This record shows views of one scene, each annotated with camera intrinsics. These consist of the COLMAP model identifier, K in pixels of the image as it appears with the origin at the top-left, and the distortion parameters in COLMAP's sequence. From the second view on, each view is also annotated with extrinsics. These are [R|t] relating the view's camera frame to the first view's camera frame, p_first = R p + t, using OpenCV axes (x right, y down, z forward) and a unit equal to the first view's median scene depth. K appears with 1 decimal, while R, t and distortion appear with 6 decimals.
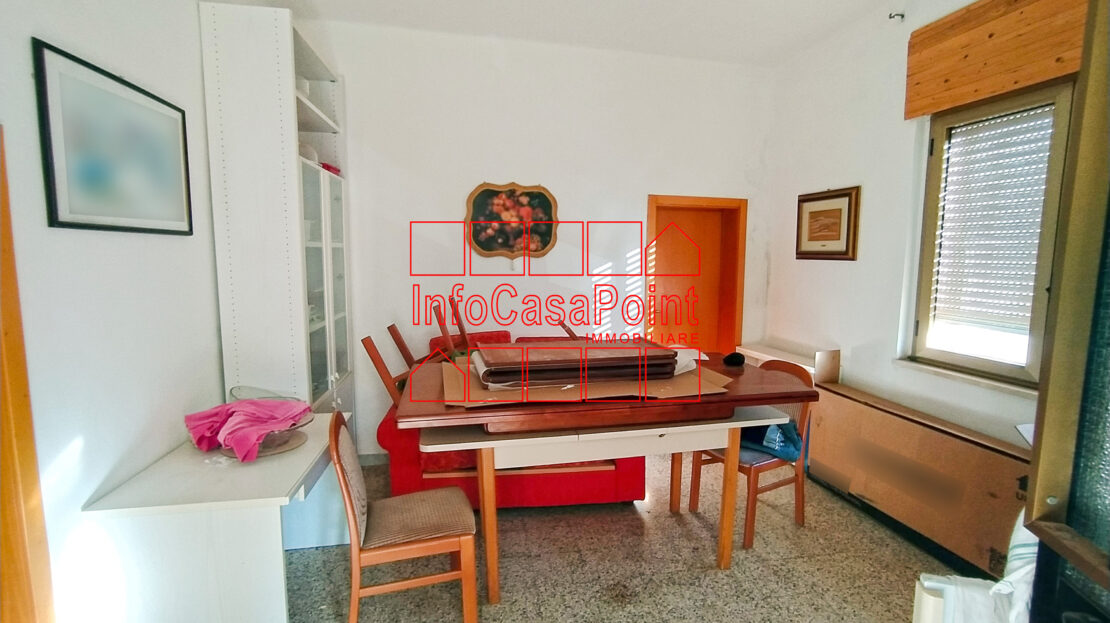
lens RADIAL K [[529.3, 0, 580.6], [0, 529.3, 312.1], [0, 0, 1]] dist [-0.041983, 0.024157]
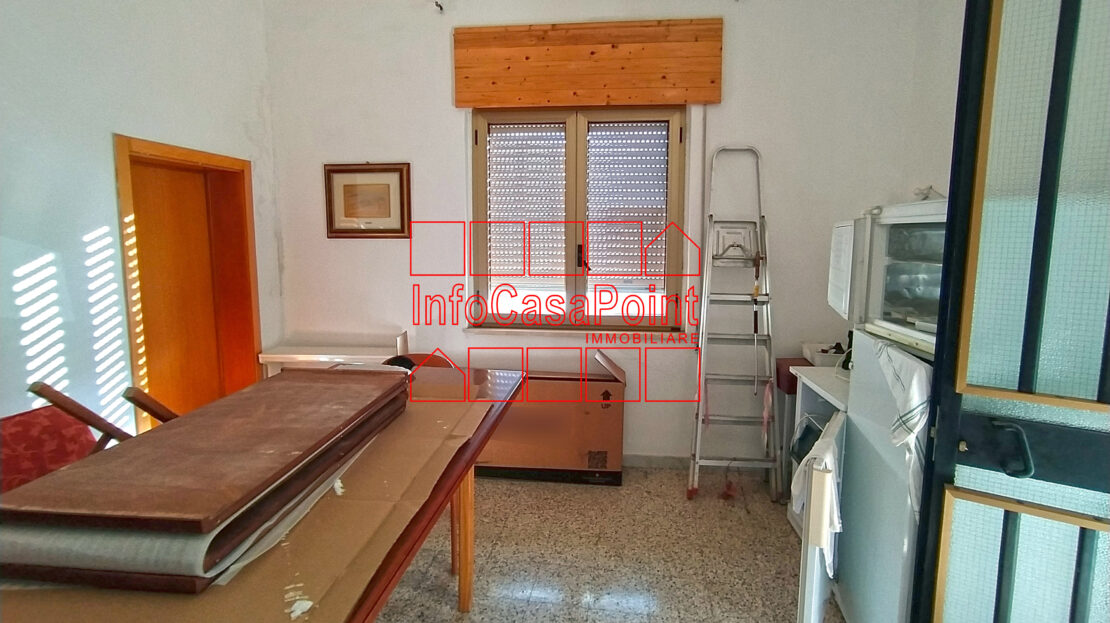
lens RADIAL K [[508.4, 0, 568.3], [0, 508.4, 278.7], [0, 0, 1]] dist [-0.021186, 0.016490]
pose [[0.318426, -0.097368, 0.942934, -0.295936], [0.105806, 0.992146, 0.066719, -0.056115], [-0.942024, 0.078523, 0.326227, 0.419257]]
